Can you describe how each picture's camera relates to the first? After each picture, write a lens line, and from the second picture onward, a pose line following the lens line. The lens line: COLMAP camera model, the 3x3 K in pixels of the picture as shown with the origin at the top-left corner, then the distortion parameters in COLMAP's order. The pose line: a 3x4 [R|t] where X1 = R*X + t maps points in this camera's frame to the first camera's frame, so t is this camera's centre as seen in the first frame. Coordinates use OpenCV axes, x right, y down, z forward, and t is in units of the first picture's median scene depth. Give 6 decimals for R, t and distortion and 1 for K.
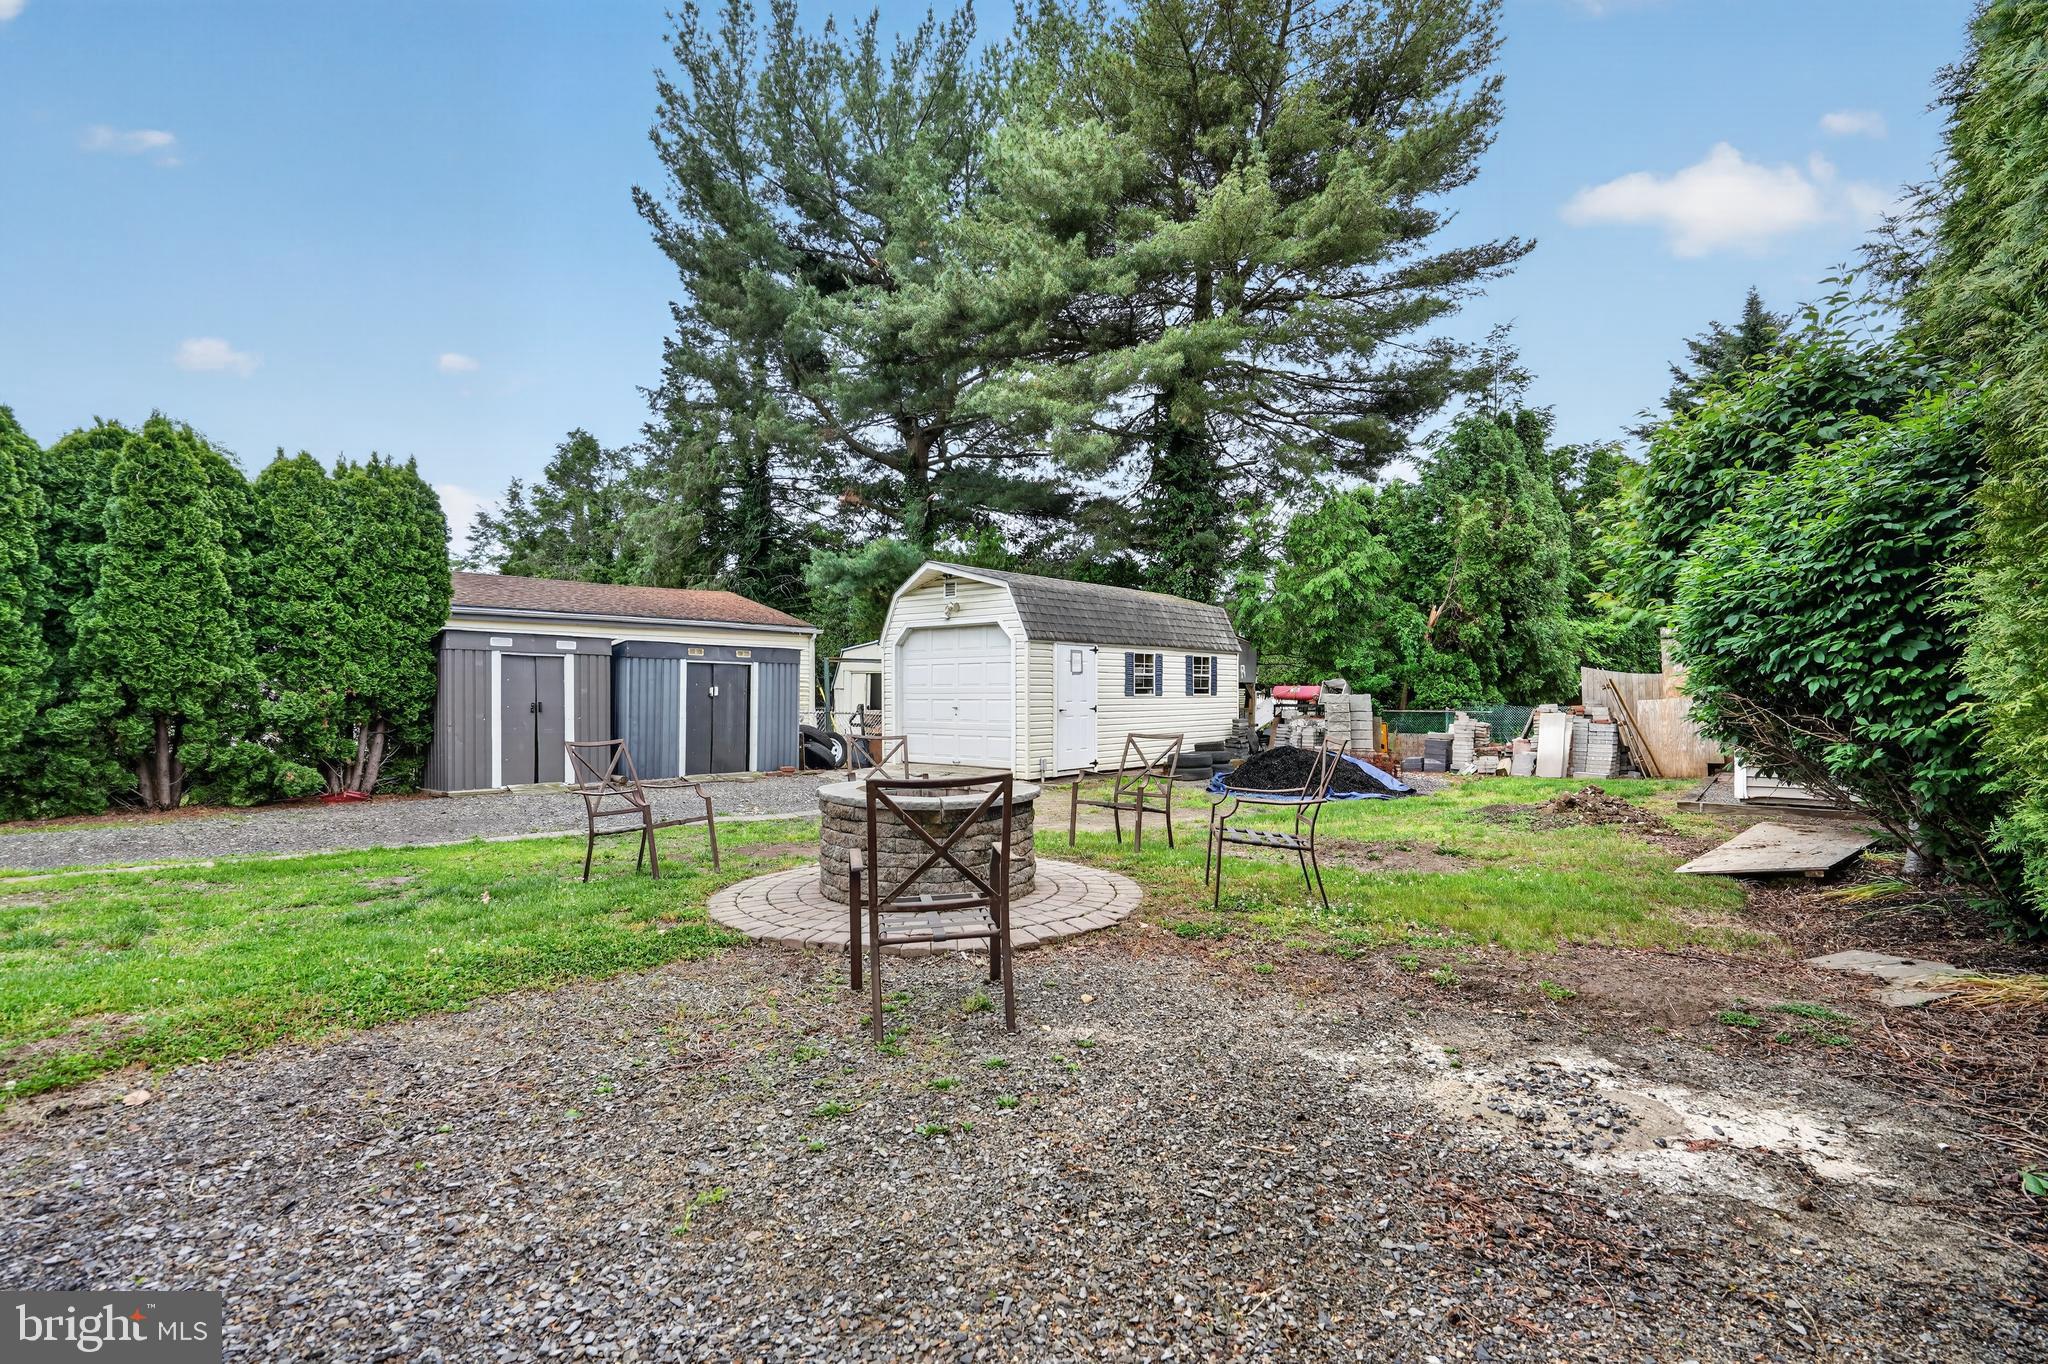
lens RADIAL K [[952.2, 0, 1030.1], [0, 952.2, 696.3], [0, 0, 1]] dist [-0.000047, 0.000410]
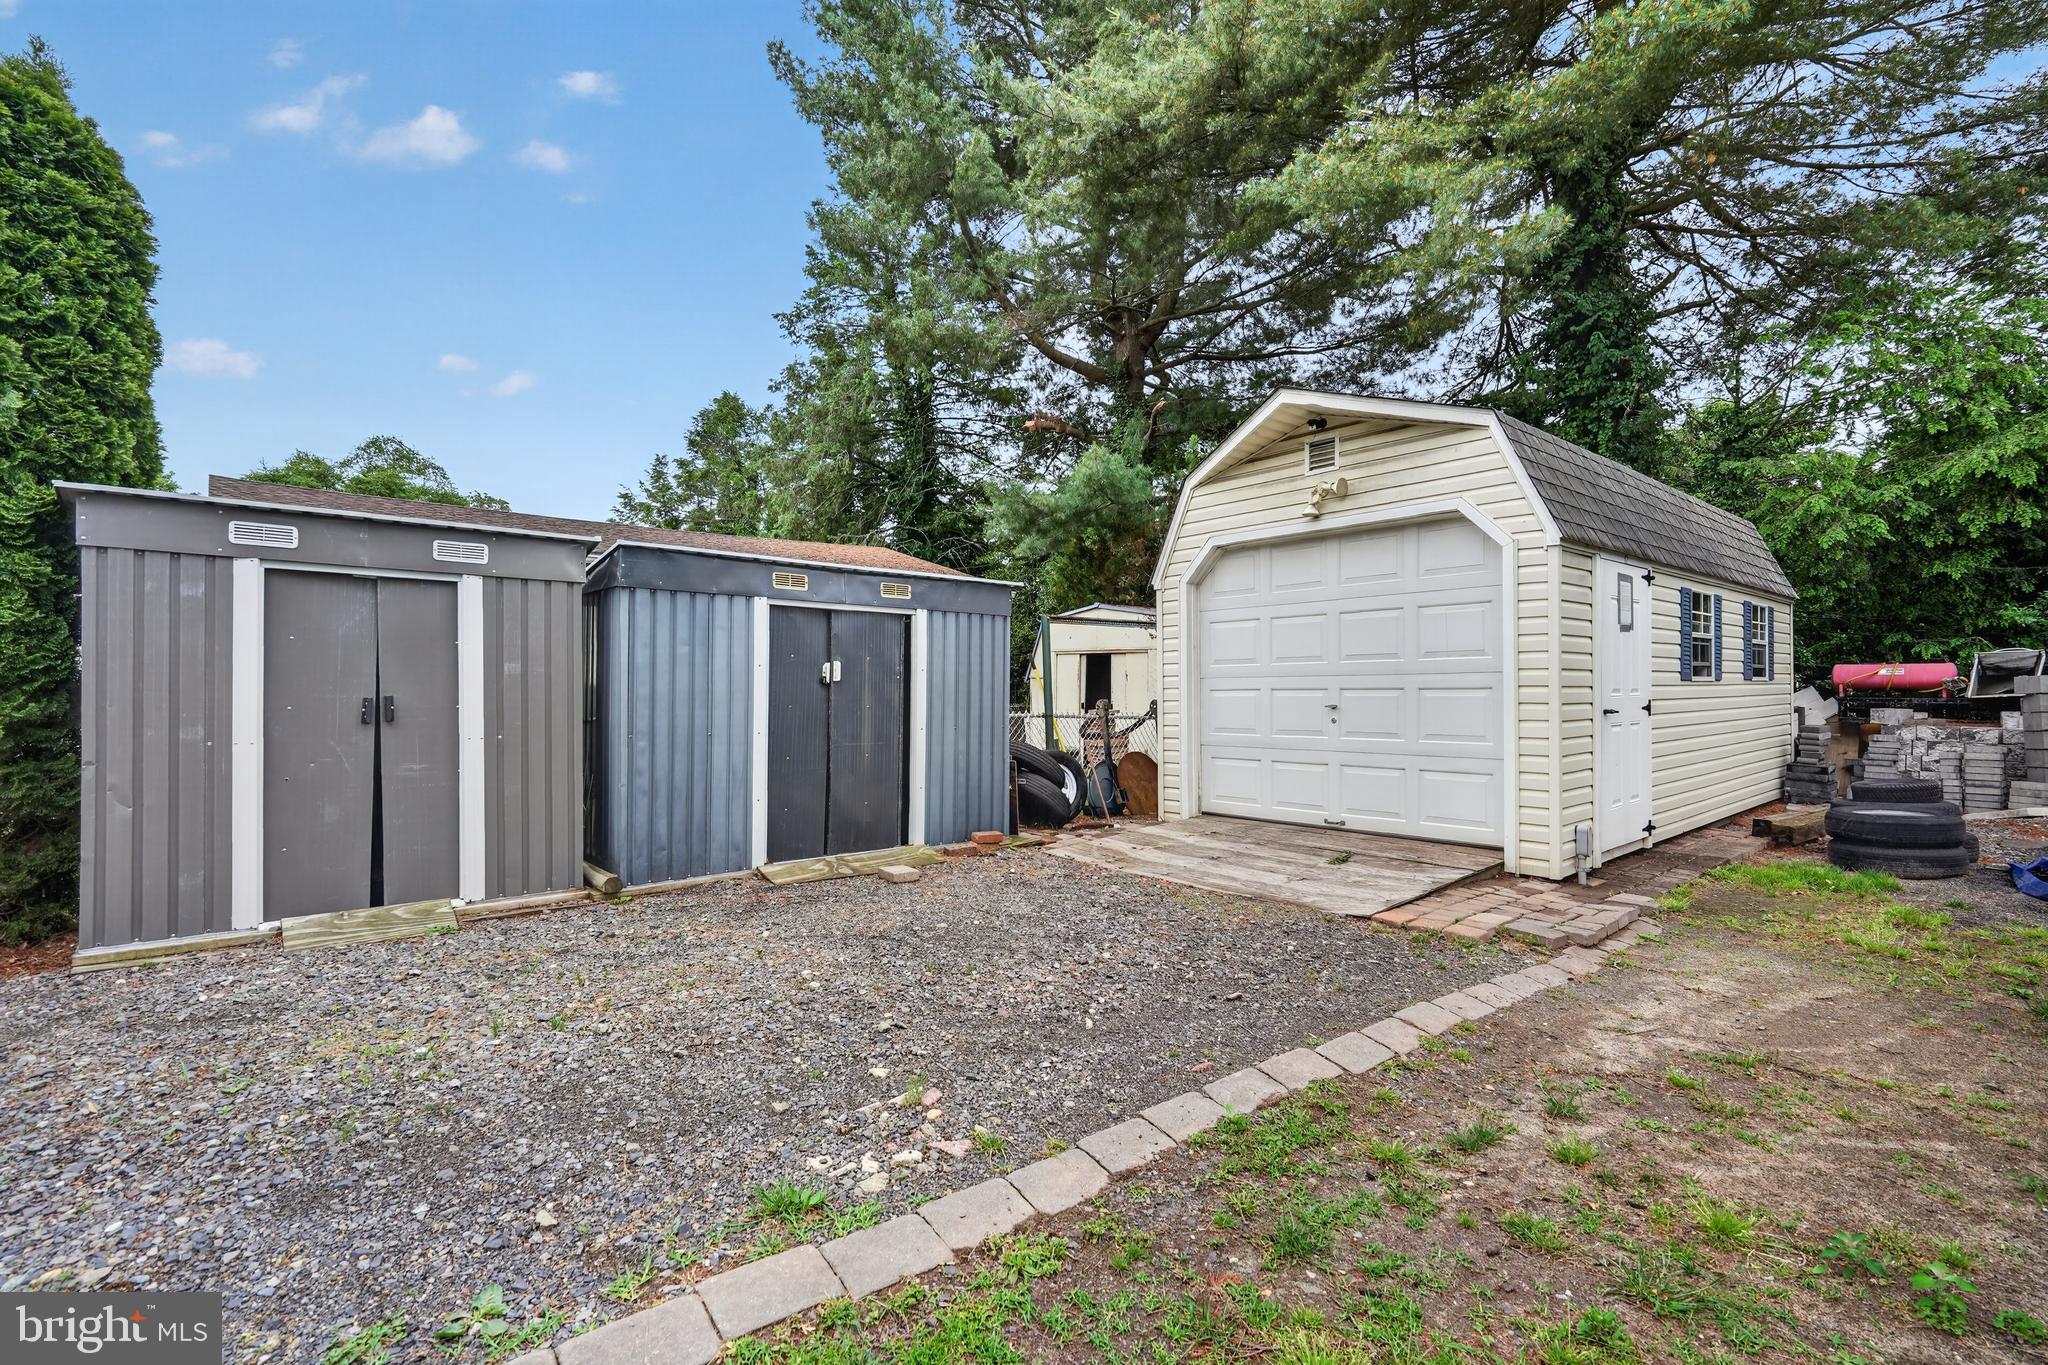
lens RADIAL K [[930.8, 0, 1032.0], [0, 930.8, 684.8], [0, 0, 1]] dist [-0.004313, 0.002932]
pose [[0.987529, -0.007073, -0.157277, -0.141731], [0.005440, 0.999927, -0.010813, 0.005013], [0.157342, 0.009822, 0.987495, 0.484203]]
